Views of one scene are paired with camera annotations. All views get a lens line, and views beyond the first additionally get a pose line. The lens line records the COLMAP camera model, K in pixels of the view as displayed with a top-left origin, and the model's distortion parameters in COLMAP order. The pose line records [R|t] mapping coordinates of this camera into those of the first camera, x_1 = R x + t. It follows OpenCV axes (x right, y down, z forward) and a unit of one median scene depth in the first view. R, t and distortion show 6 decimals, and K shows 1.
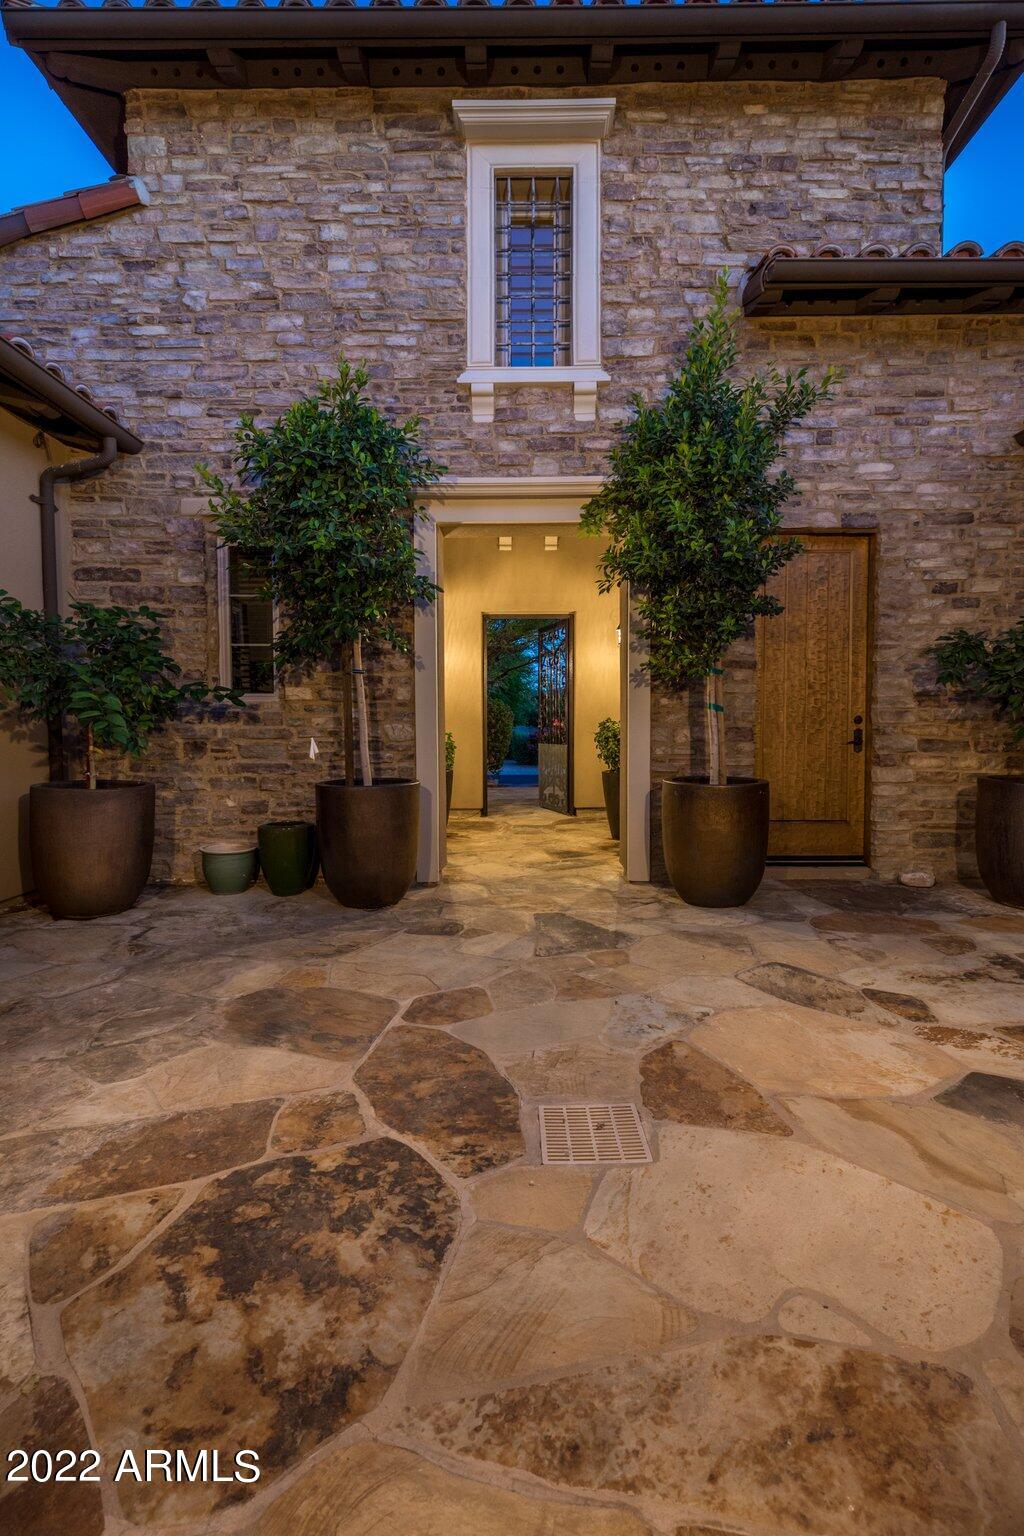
lens RADIAL K [[688.0, 0, 514.2], [0, 688.0, 774.2], [0, 0, 1]] dist [0.007672, -0.000812]
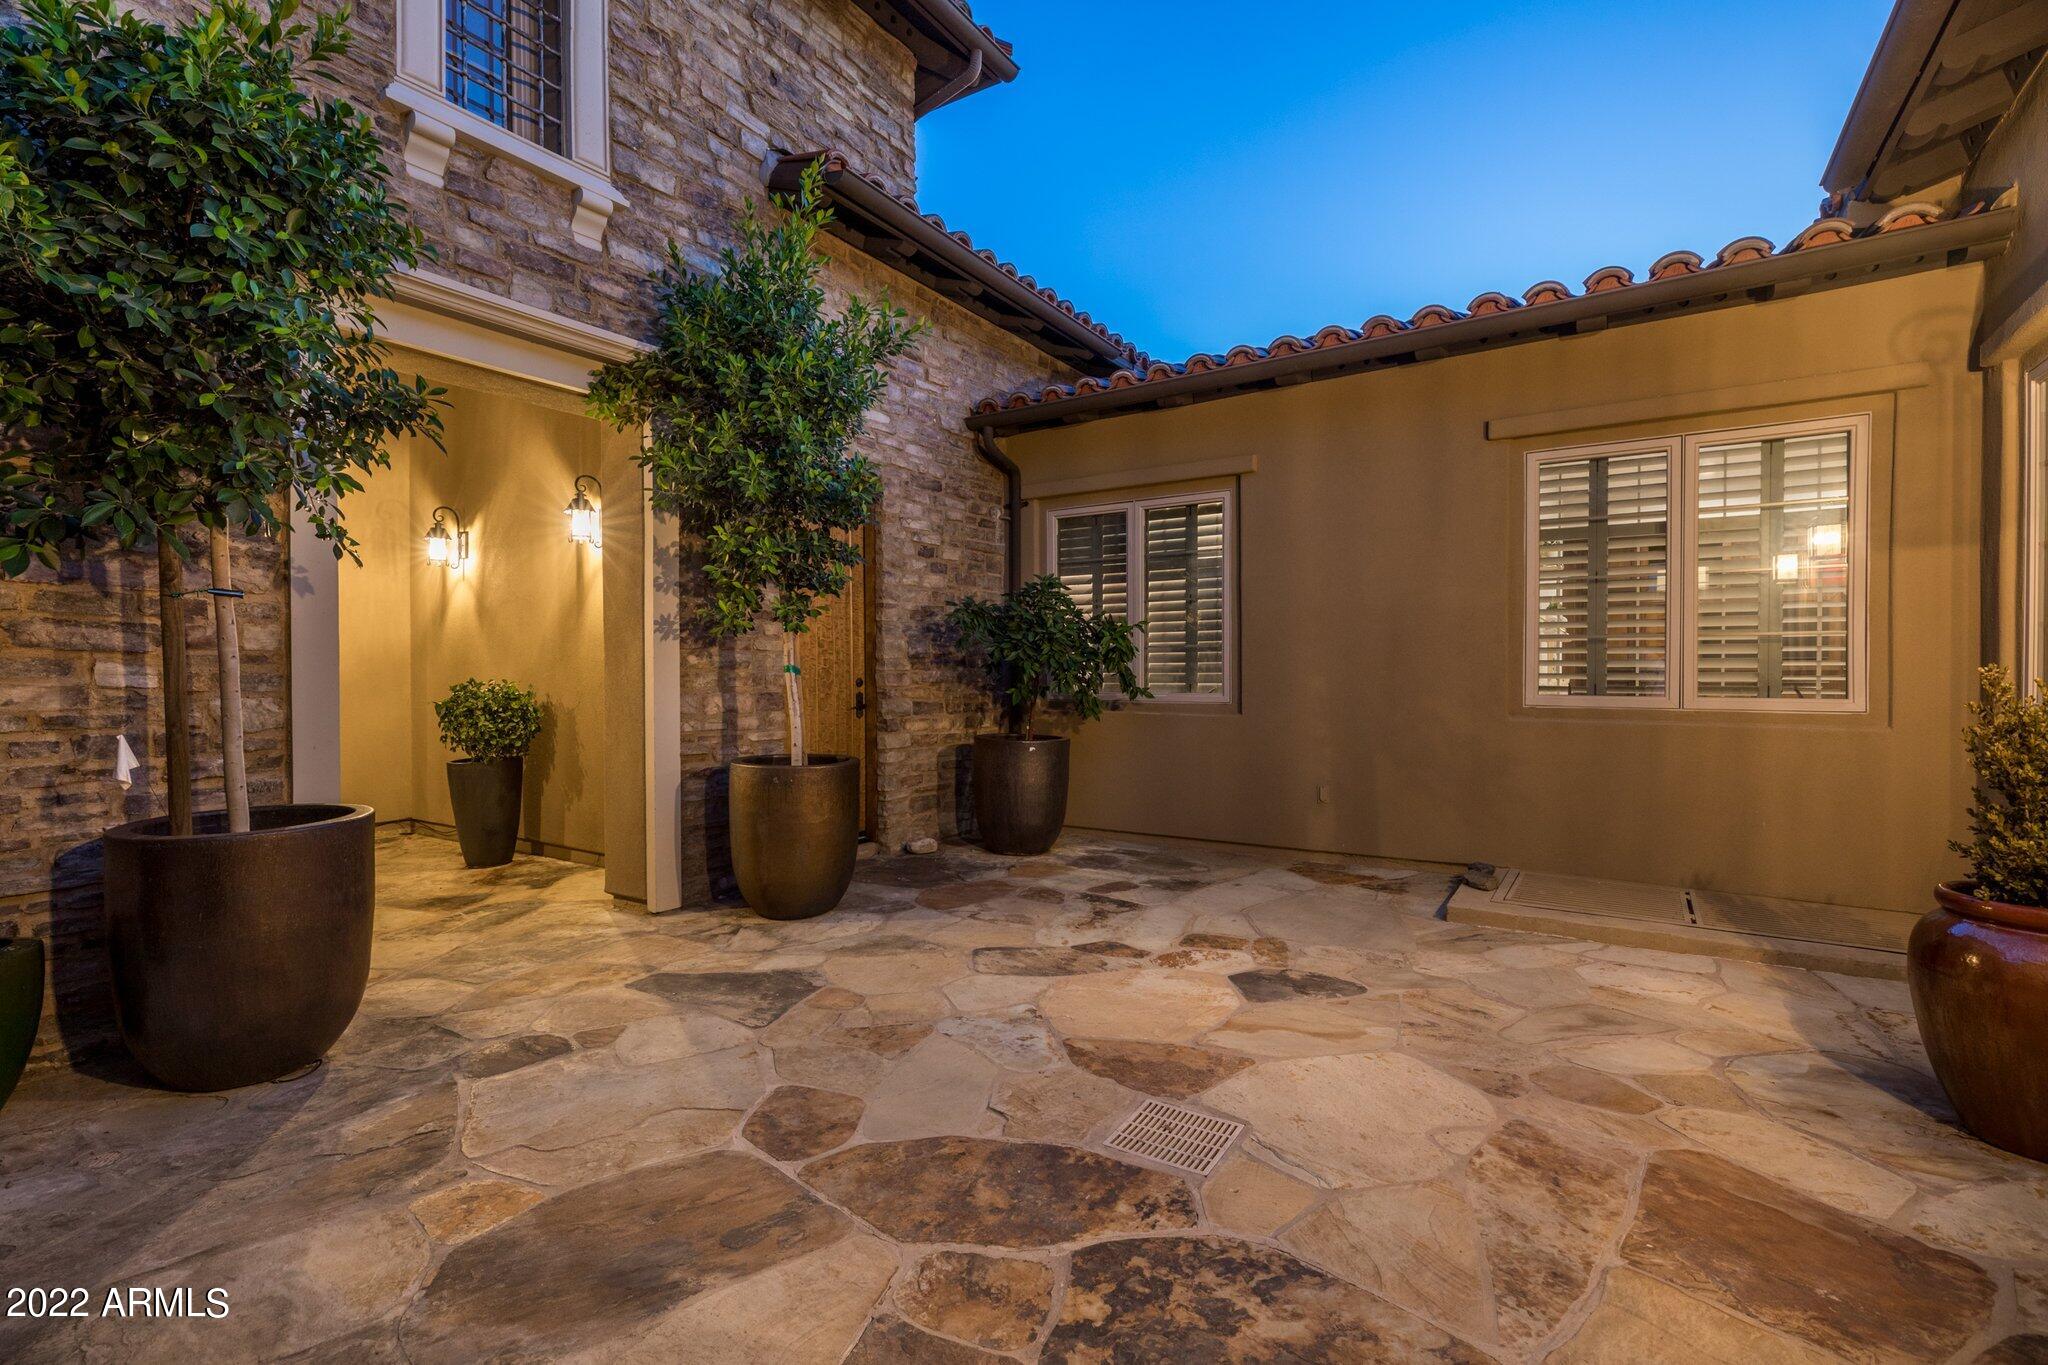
lens RADIAL K [[917.3, 0, 972.4], [0, 917.3, 705.9], [0, 0, 1]] dist [0.007672, -0.000812]
pose [[0.568134, -0.029062, 0.822423, -0.514450], [0.061019, 0.998113, -0.006882, -0.037325], [-0.820671, 0.054094, 0.568835, 0.230274]]
